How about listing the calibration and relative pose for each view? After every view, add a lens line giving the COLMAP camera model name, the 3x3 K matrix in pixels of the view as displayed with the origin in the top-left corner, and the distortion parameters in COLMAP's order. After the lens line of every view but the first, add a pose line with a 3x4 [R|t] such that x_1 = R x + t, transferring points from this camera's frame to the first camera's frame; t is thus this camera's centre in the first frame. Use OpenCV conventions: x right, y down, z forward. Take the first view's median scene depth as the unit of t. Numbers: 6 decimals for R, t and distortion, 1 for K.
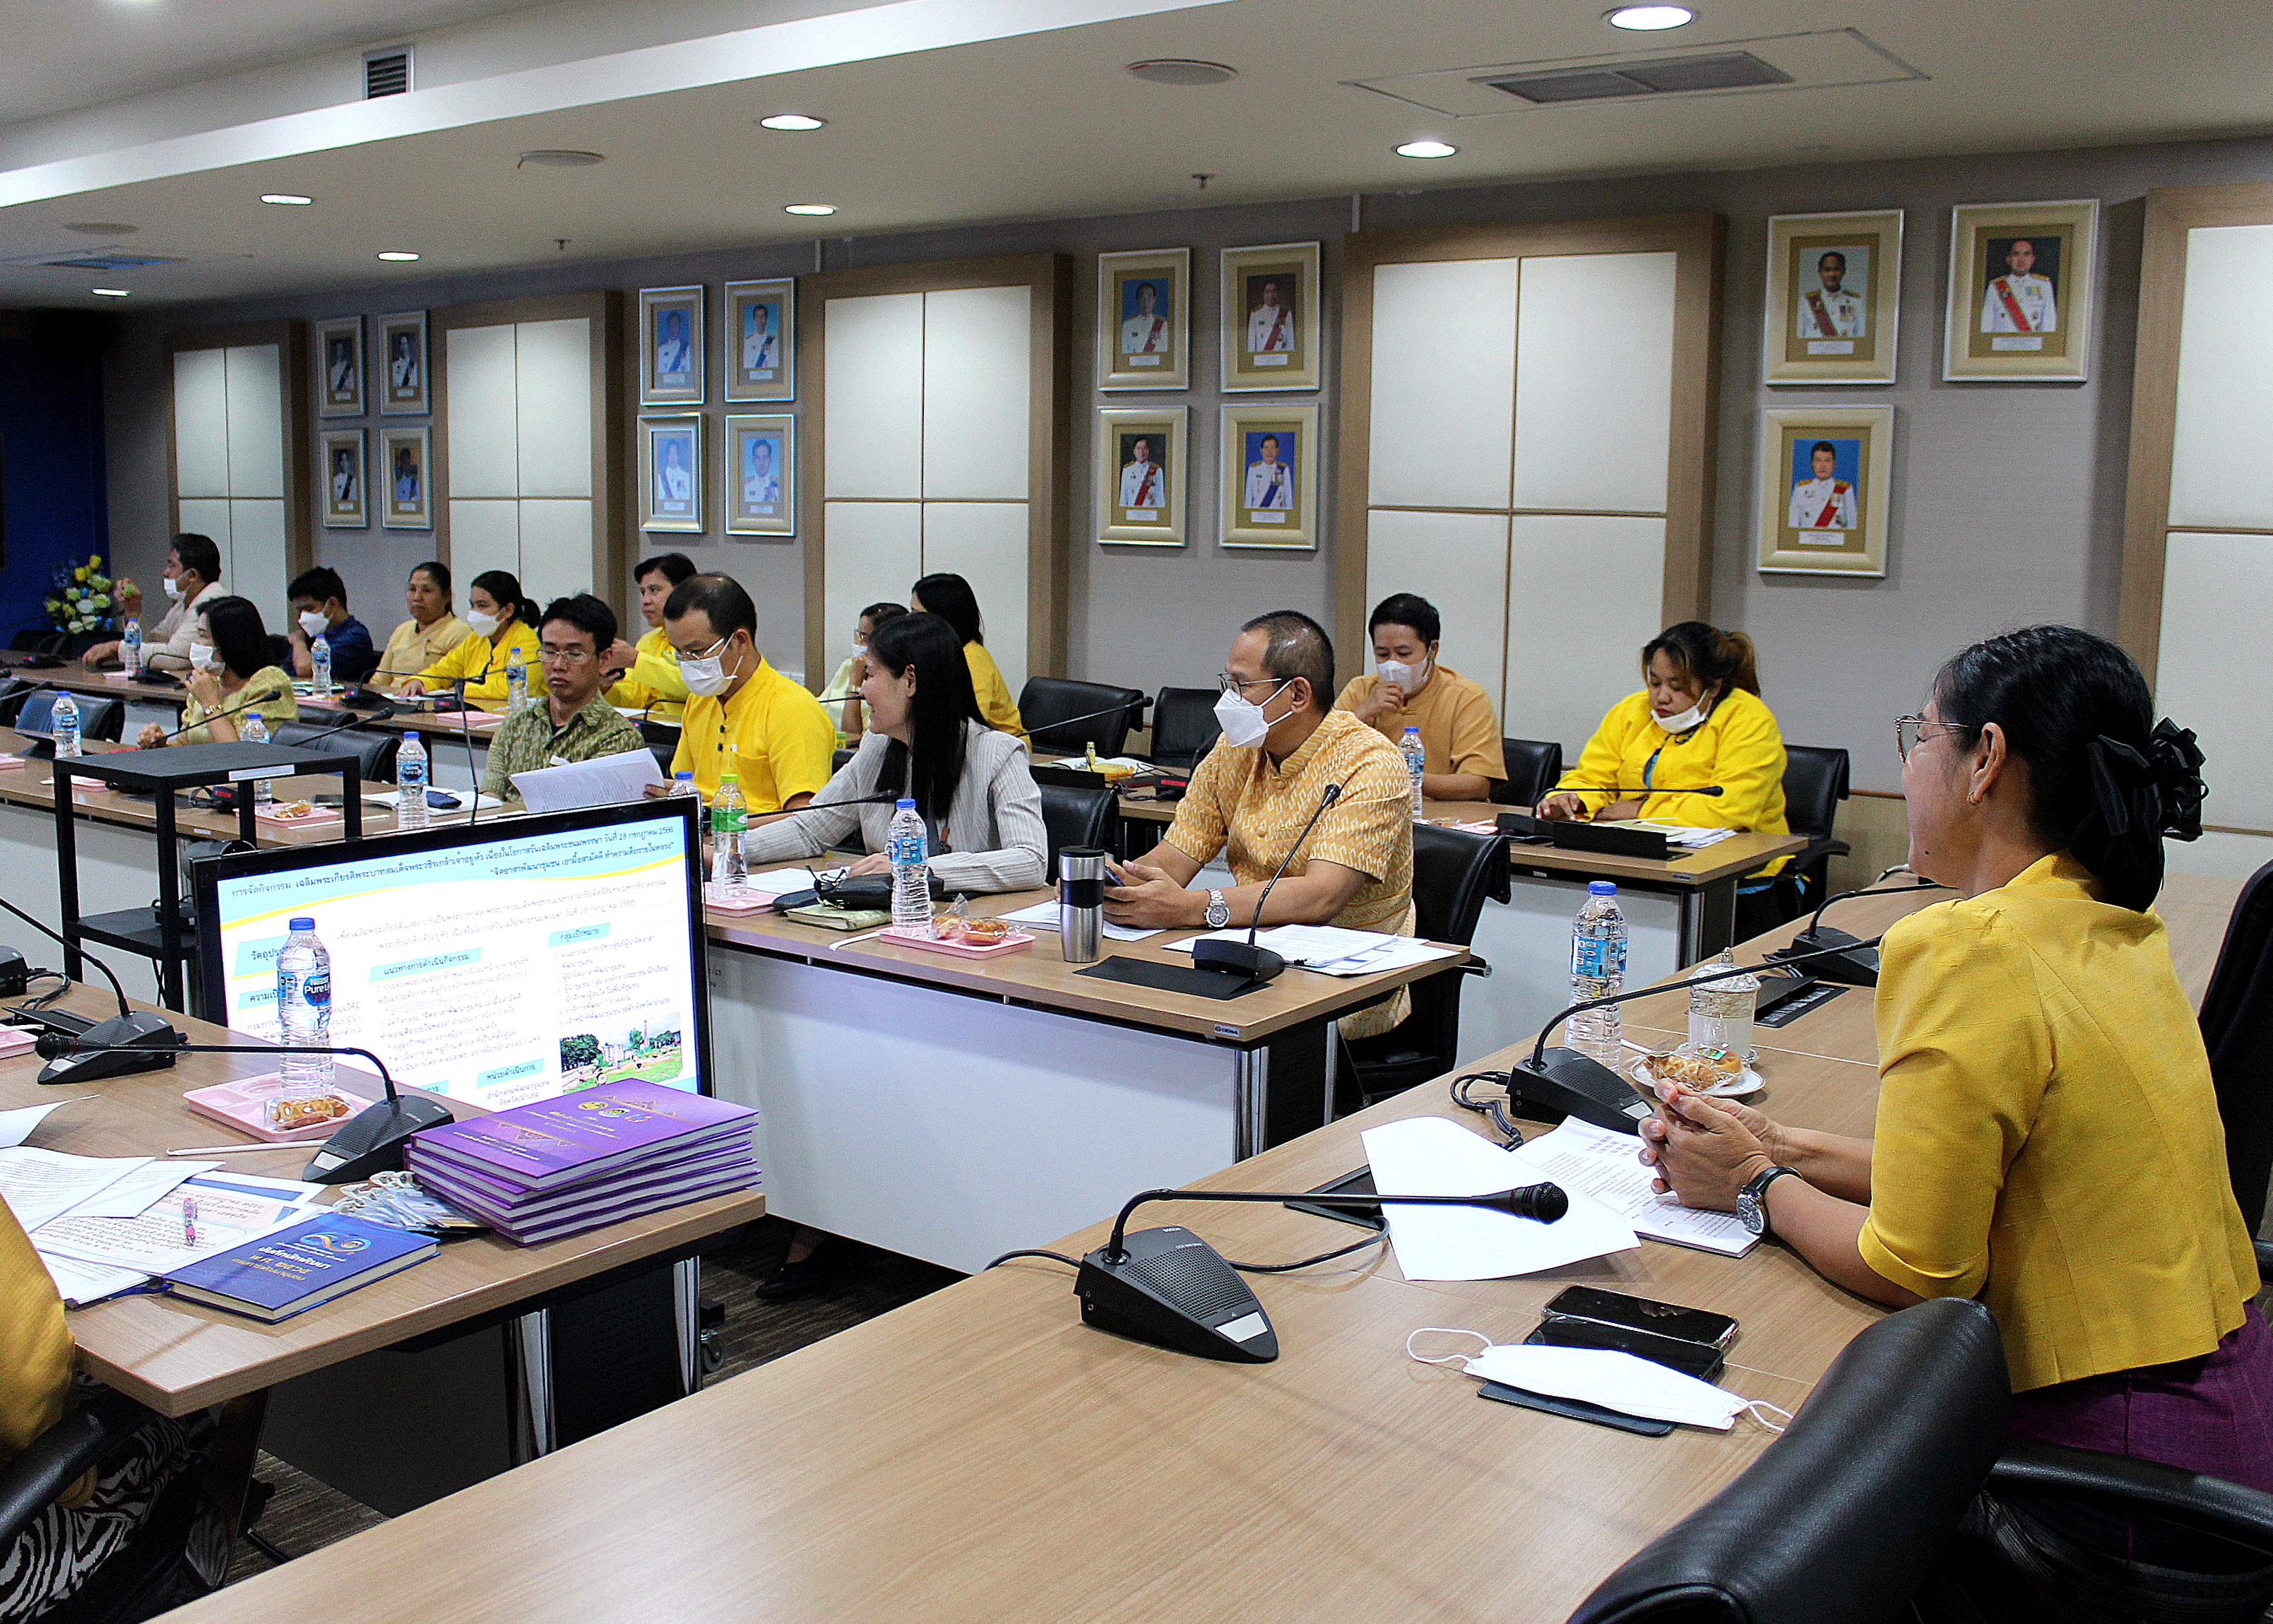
lens RADIAL K [[2131.9, 0, 1136.5], [0, 2131.9, 812.0], [0, 0, 1]] dist [-0.158020, 0.129925]
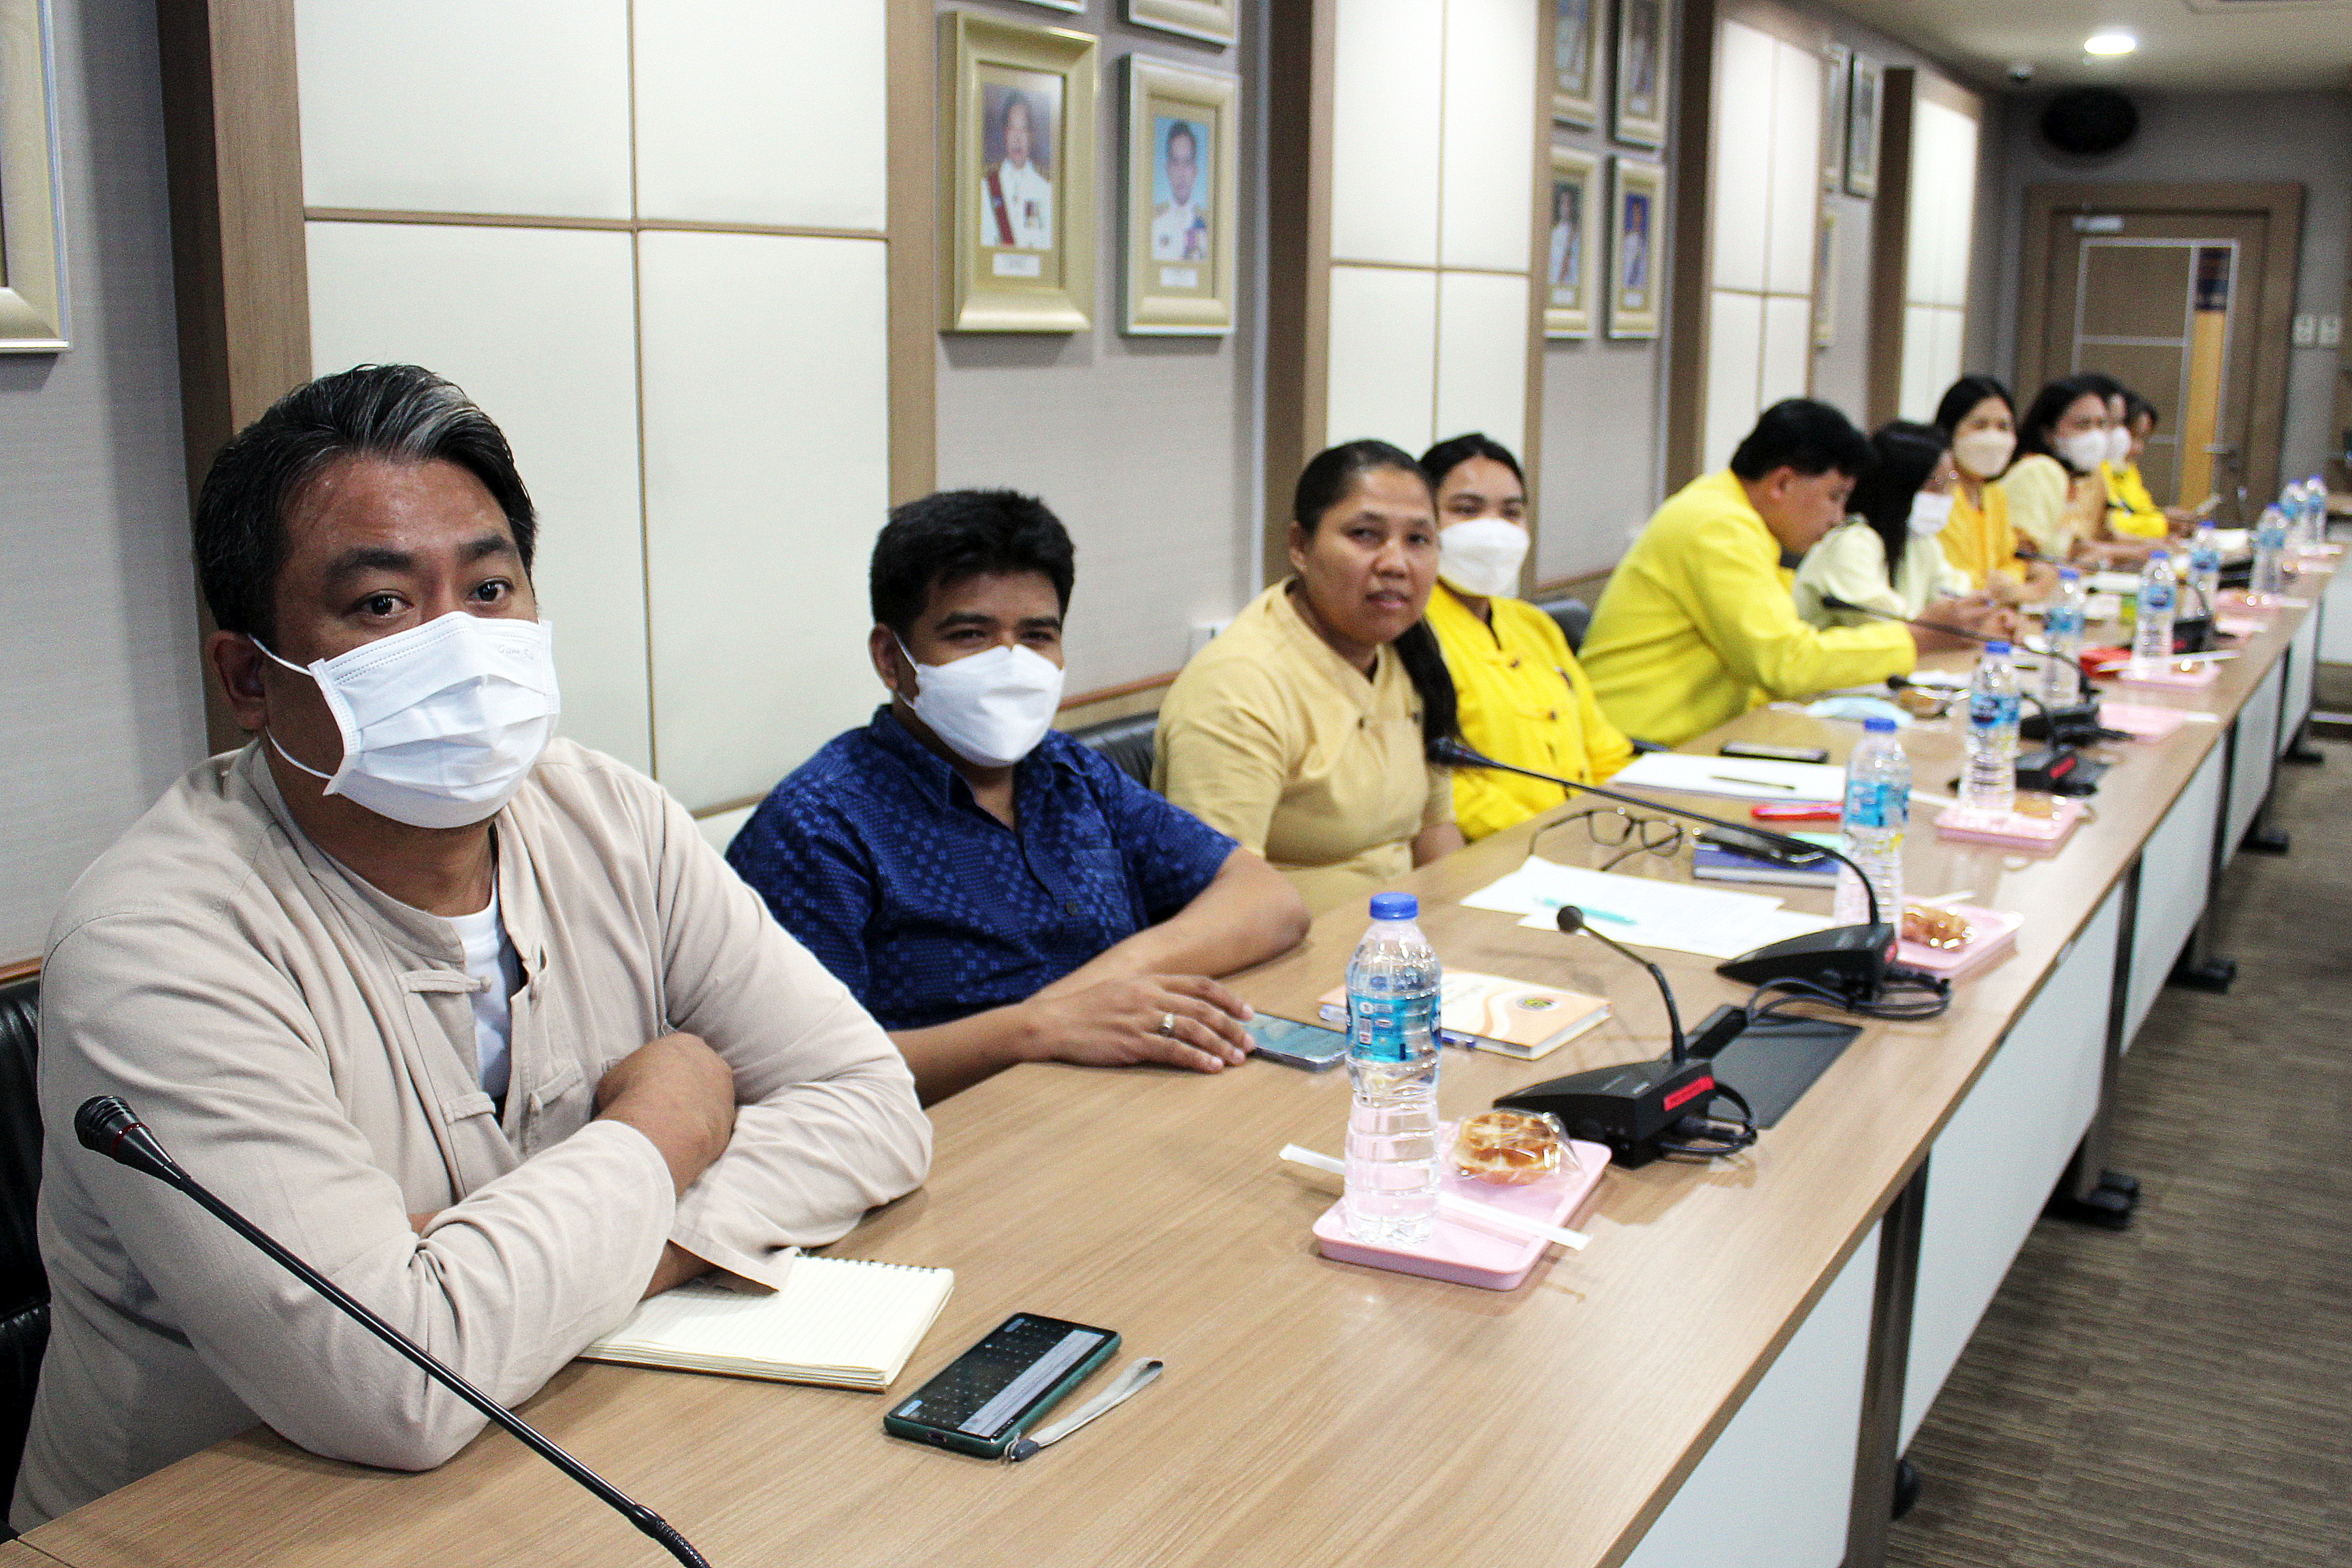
lens RADIAL K [[2150.3, 0, 1176.0], [0, 2150.3, 784.0], [0, 0, 1]] dist [-0.104202, 0.017770]
pose [[-0.062852, -0.226569, 0.971965, -0.842962], [0.134405, 0.963097, 0.233193, -0.189859], [-0.988931, 0.145294, -0.030081, 1.343775]]
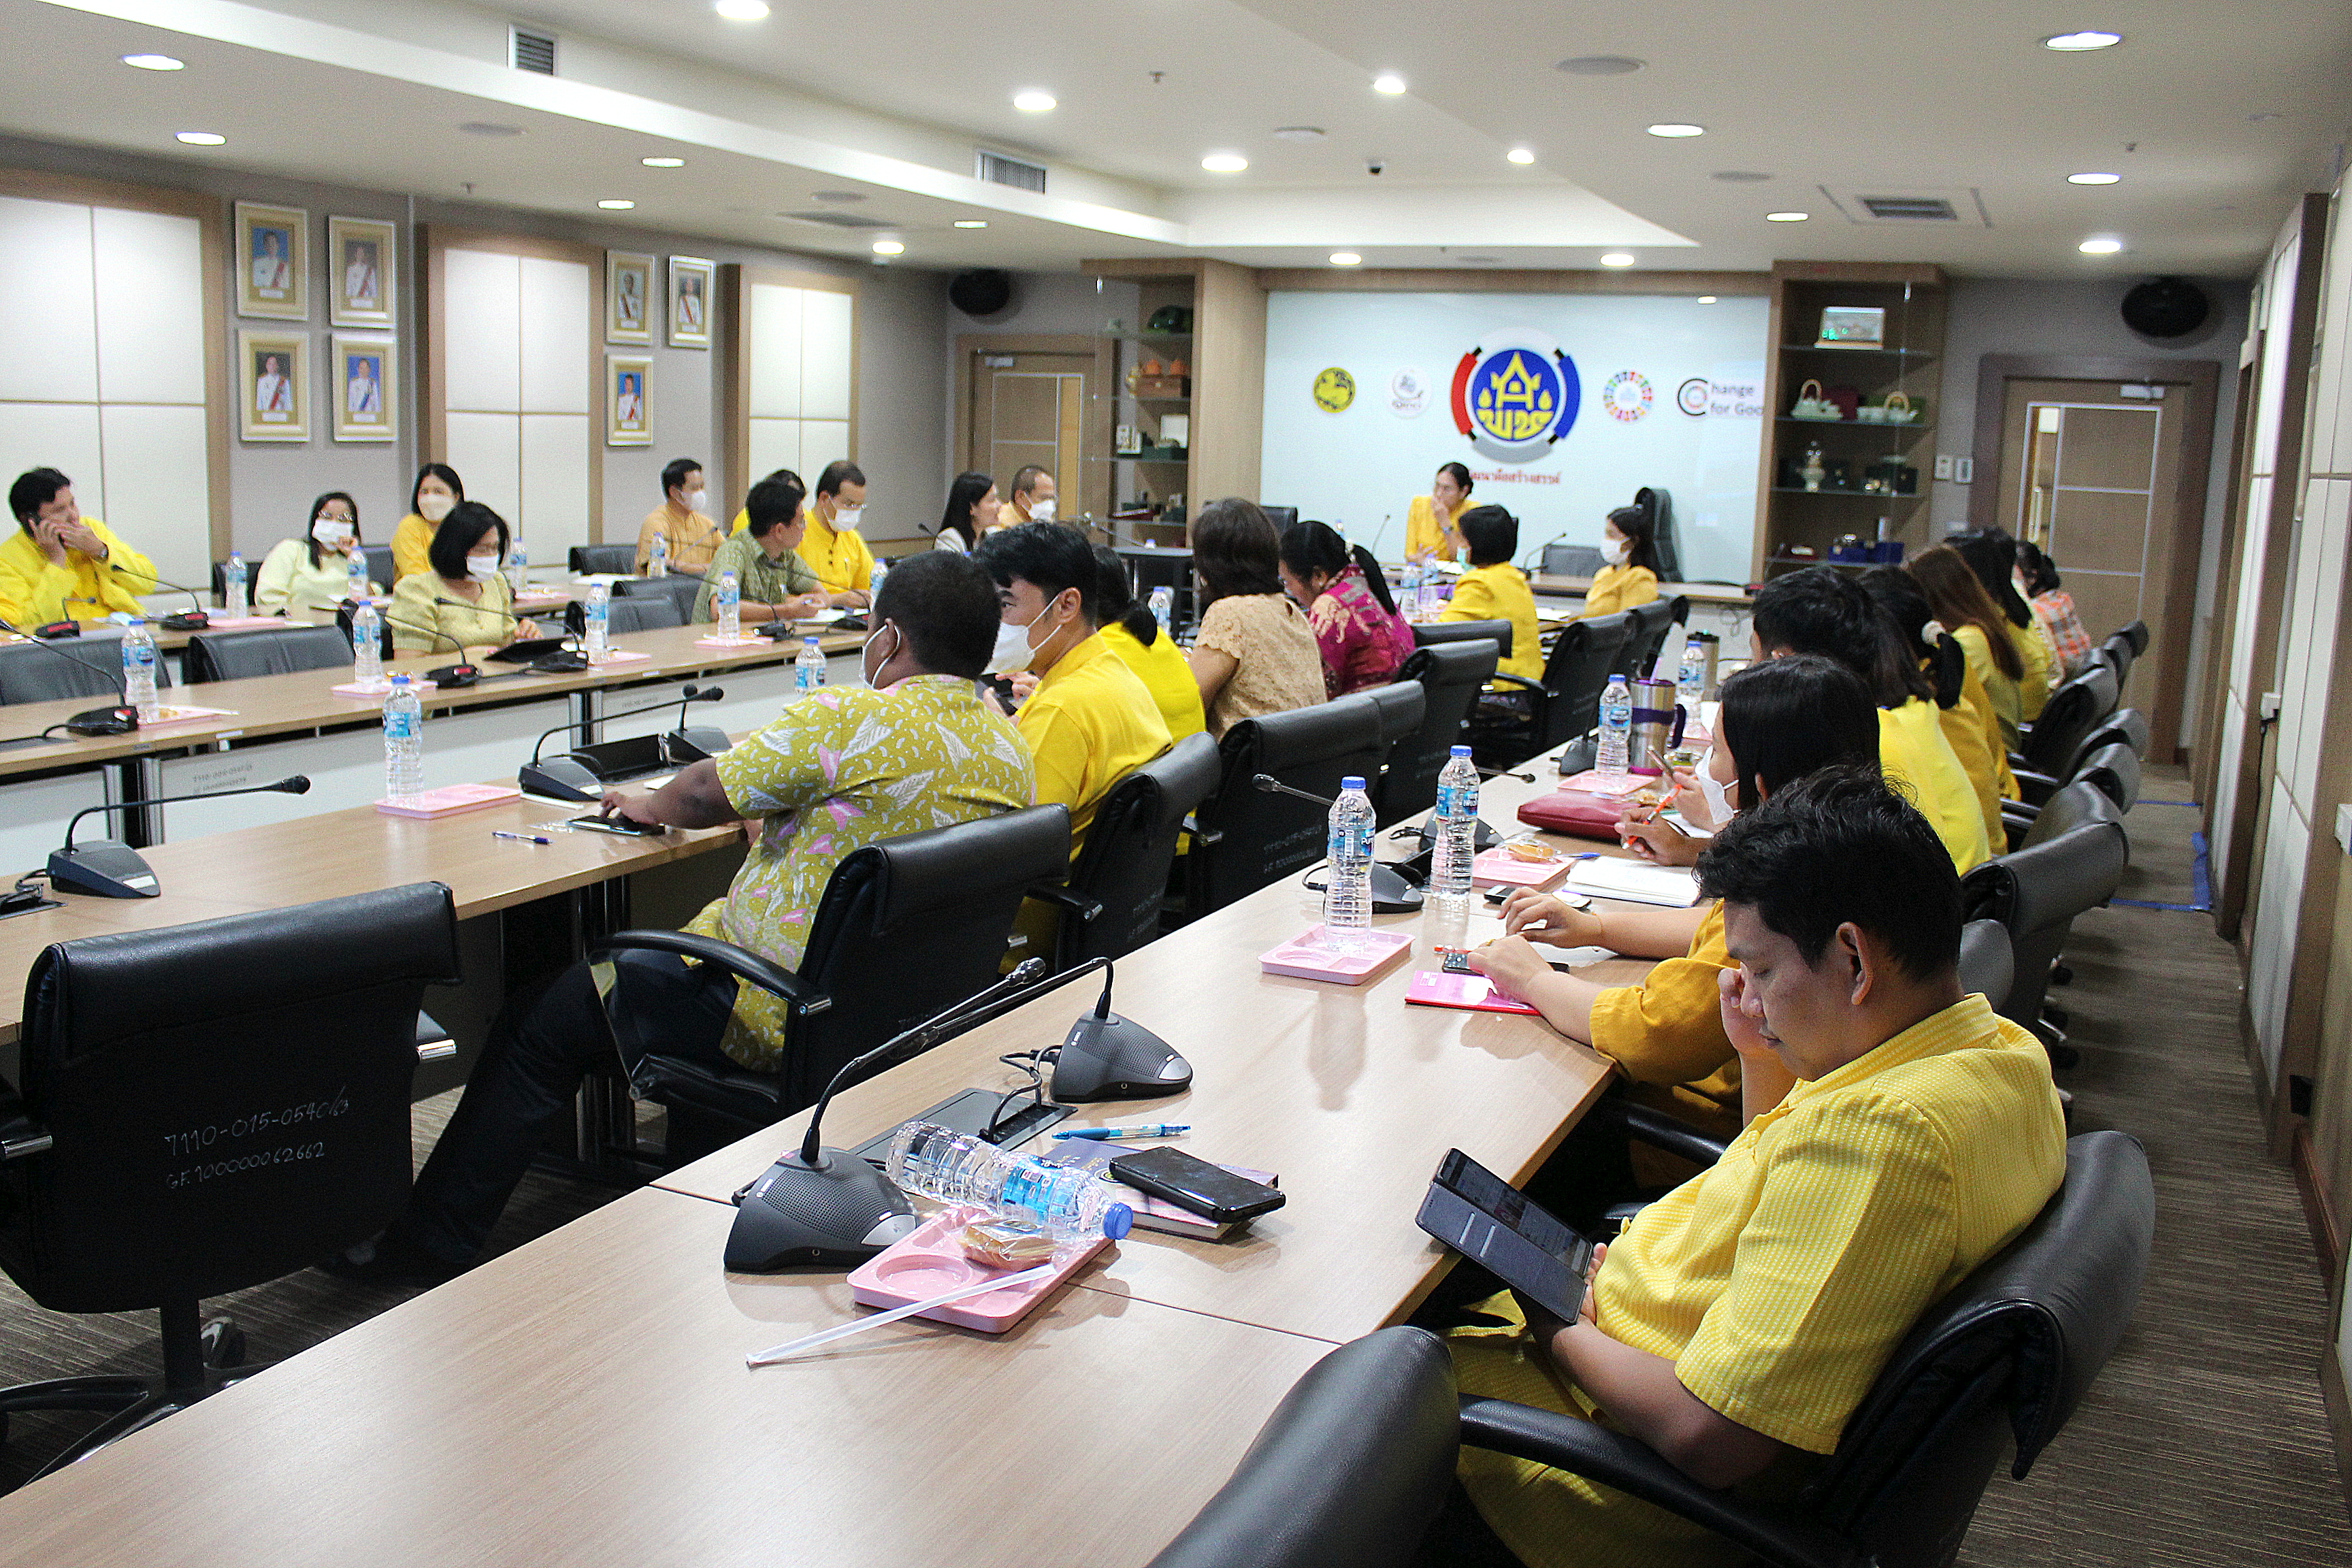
lens RADIAL K [[2033.9, 0, 1176.0], [0, 2033.9, 784.0], [0, 0, 1]] dist [-0.164732, 0.188779]
pose [[-0.202274, -0.187001, 0.961309, -1.465487], [0.110077, 0.971038, 0.212055, -0.134575], [-0.973123, 0.148711, -0.175831, 0.820457]]
